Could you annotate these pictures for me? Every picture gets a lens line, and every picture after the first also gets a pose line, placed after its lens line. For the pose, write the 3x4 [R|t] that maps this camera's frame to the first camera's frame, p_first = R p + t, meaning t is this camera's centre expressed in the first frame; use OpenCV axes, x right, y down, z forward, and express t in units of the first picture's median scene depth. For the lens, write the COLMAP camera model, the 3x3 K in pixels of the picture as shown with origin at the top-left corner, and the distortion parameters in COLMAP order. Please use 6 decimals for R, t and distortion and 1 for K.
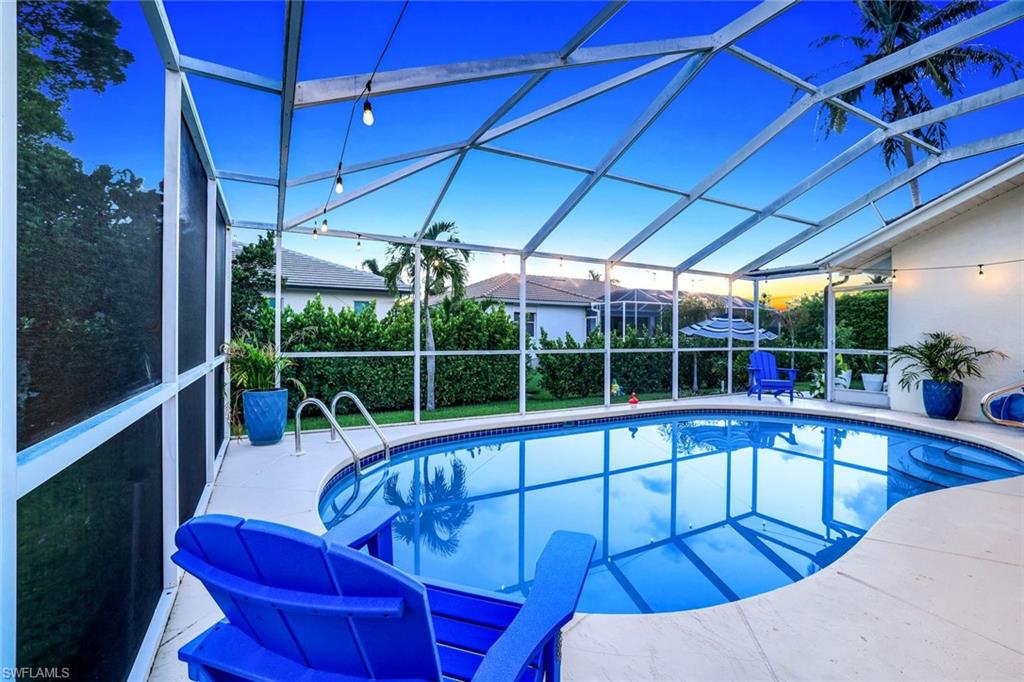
lens RADIAL K [[444.4, 0, 518.1], [0, 444.4, 335.2], [0, 0, 1]] dist [-0.024730, 0.000164]
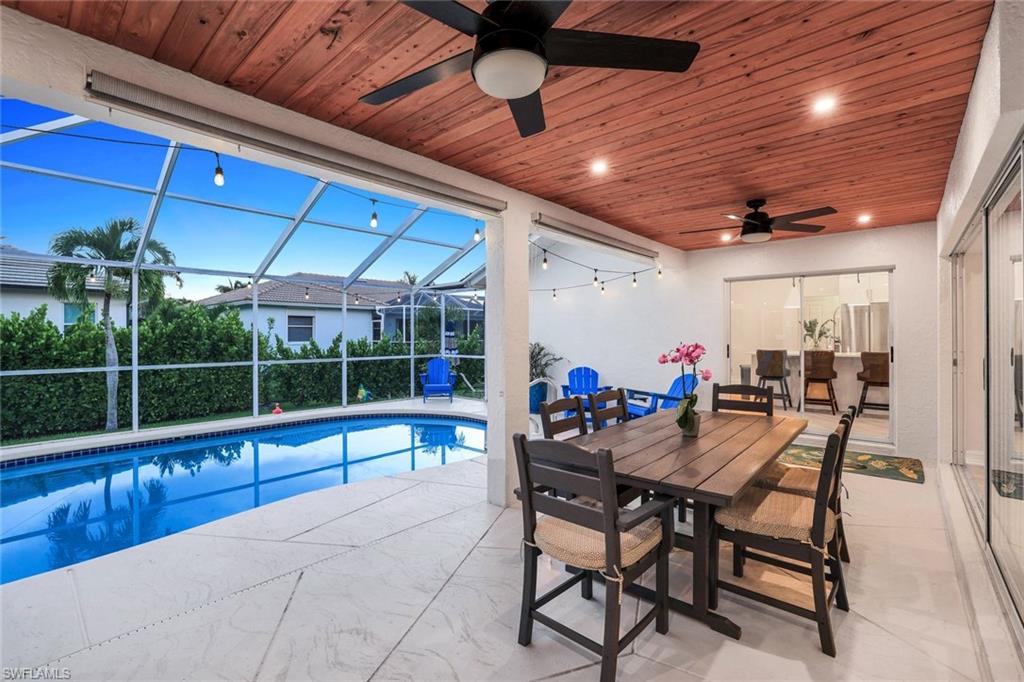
lens RADIAL K [[444.4, 0, 512.3], [0, 444.4, 341.2], [0, 0, 1]] dist [-0.024730, 0.000164]
pose [[0.942674, -0.010888, 0.333538, 0.227233], [0.006501, 0.999877, 0.014266, -0.013898], [-0.333652, -0.011280, 0.942629, -0.079529]]
